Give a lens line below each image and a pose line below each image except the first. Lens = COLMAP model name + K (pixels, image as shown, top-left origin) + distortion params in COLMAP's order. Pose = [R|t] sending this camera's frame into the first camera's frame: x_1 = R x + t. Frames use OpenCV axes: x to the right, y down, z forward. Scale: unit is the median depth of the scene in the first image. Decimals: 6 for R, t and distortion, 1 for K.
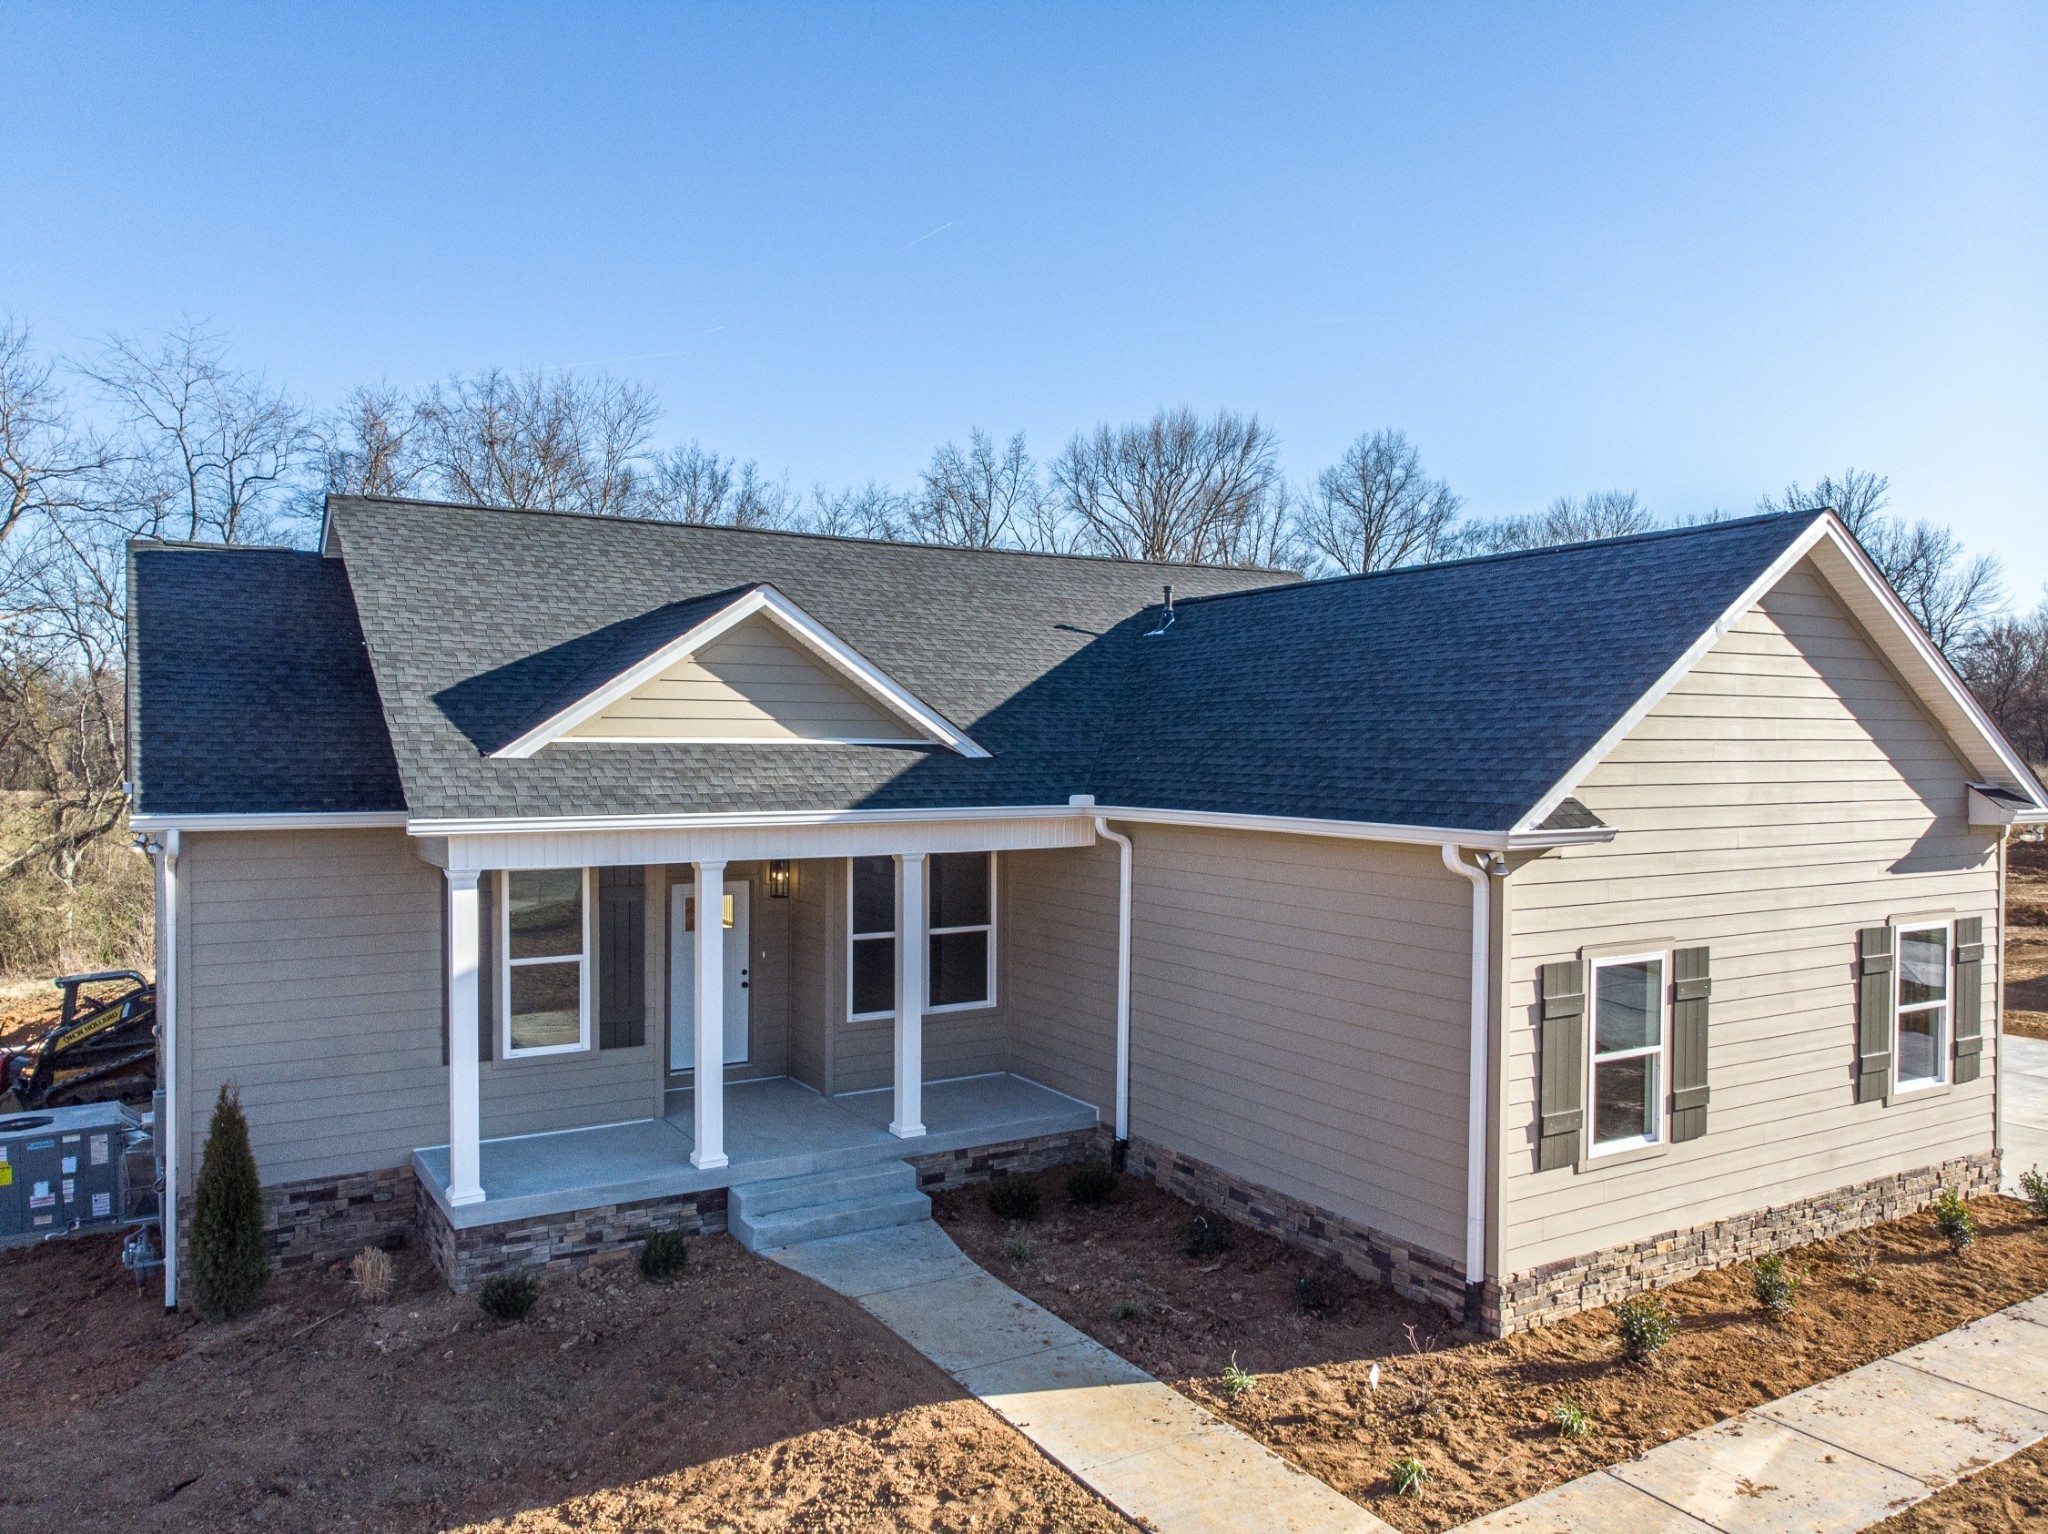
lens RADIAL K [[1512.1, 0, 1024.0], [0, 1512.1, 767.0], [0, 0, 1]] dist [0.015649, -0.005119]
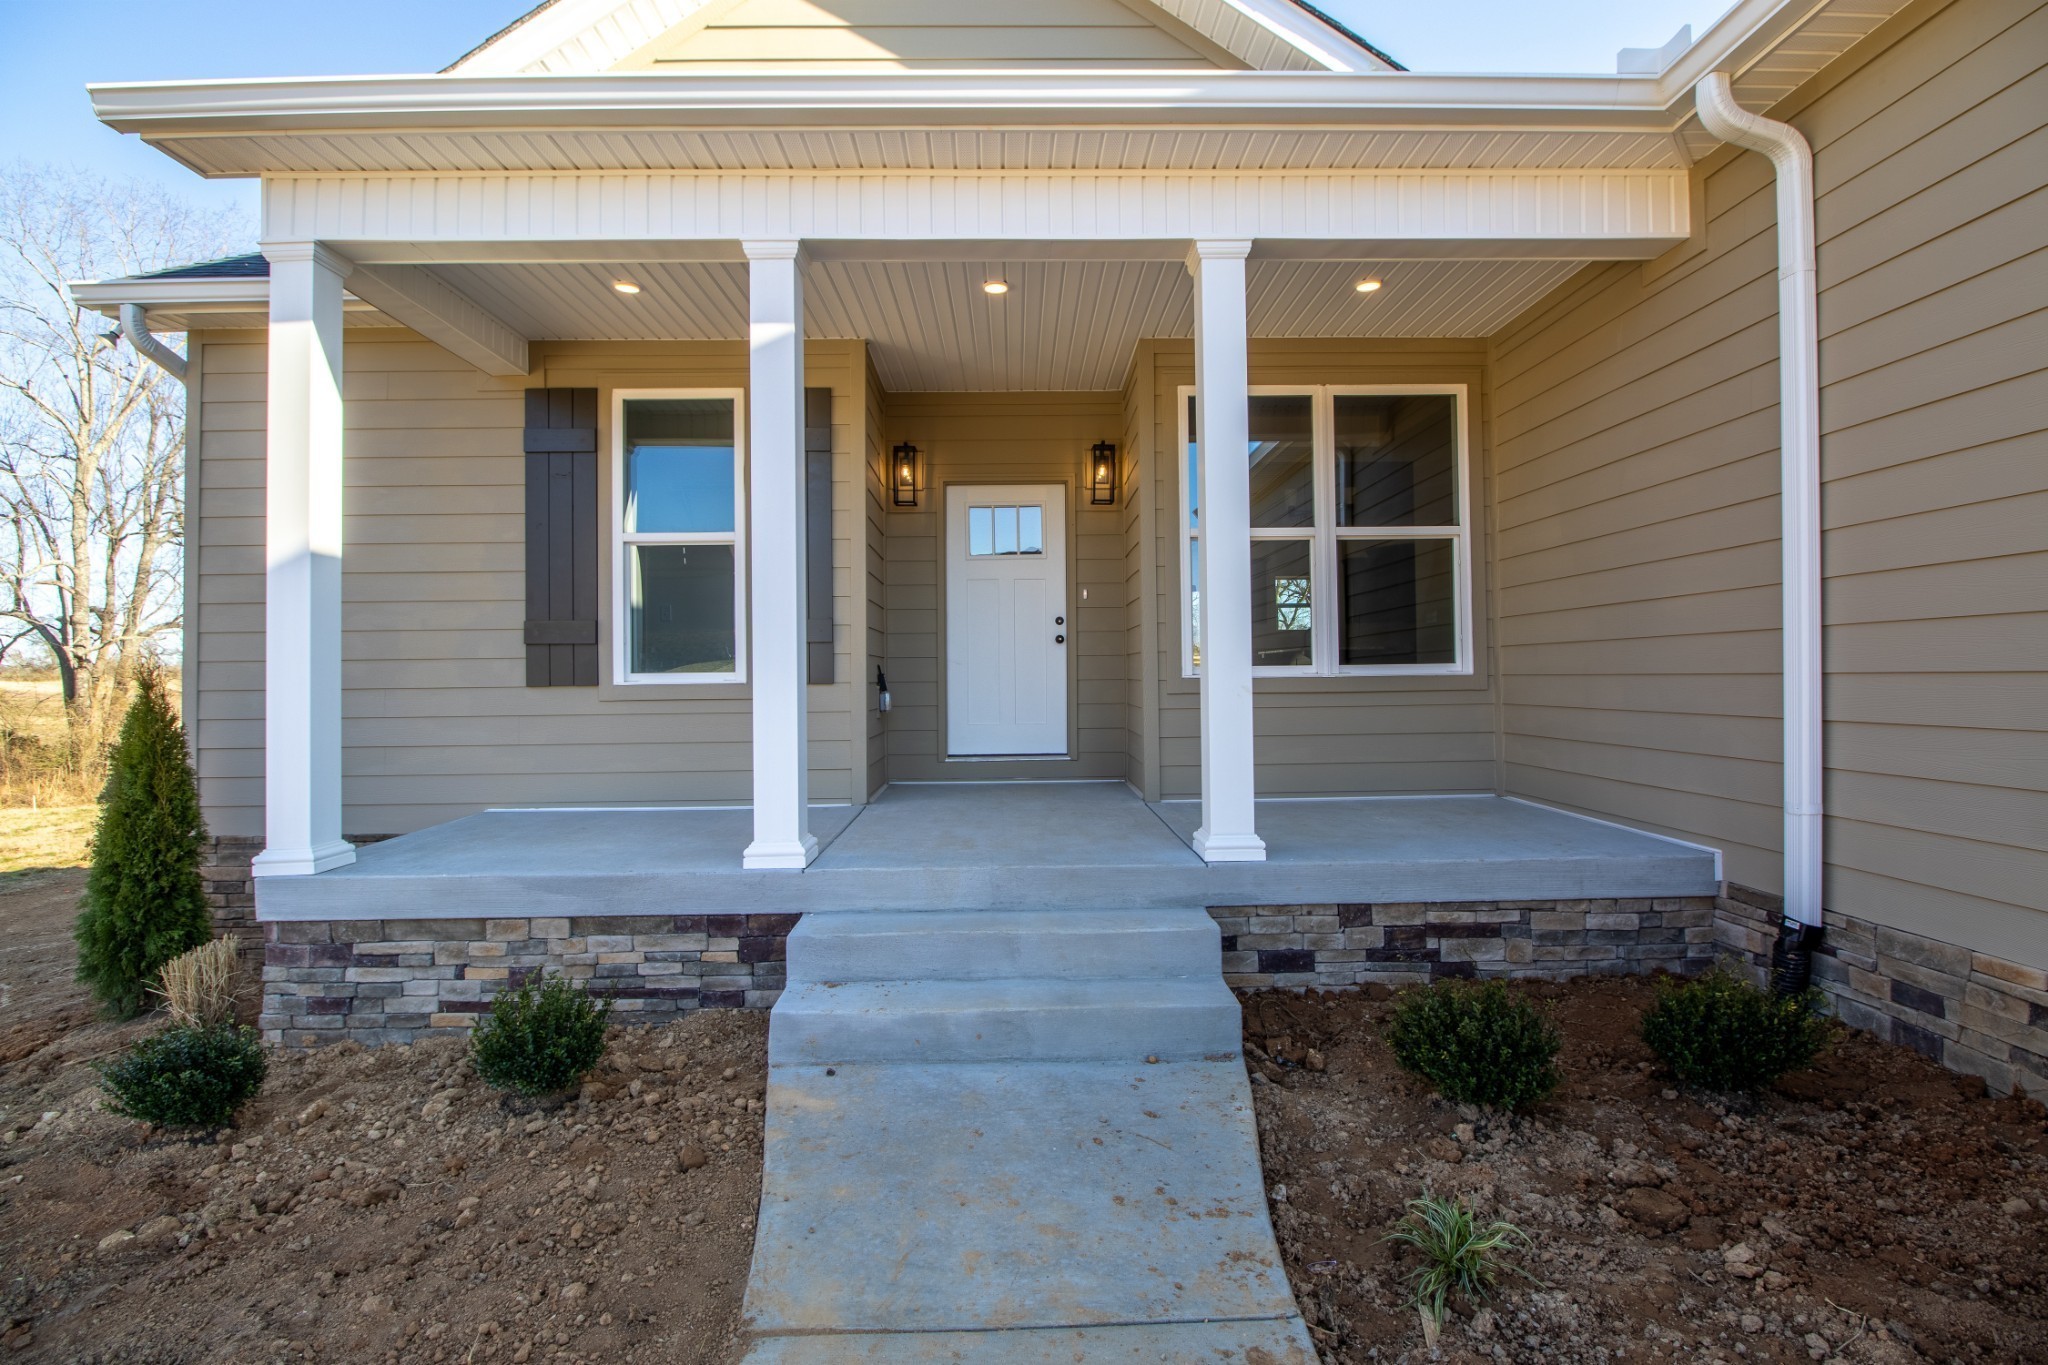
lens RADIAL K [[945.8, 0, 1025.3], [0, 945.8, 665.3], [0, 0, 1]] dist [0.002581, -0.000068]
pose [[0.865536, -0.020426, -0.500431, 0.015975], [0.005435, 0.999492, -0.031397, 0.198528], [0.500818, 0.024455, 0.865207, 0.737794]]
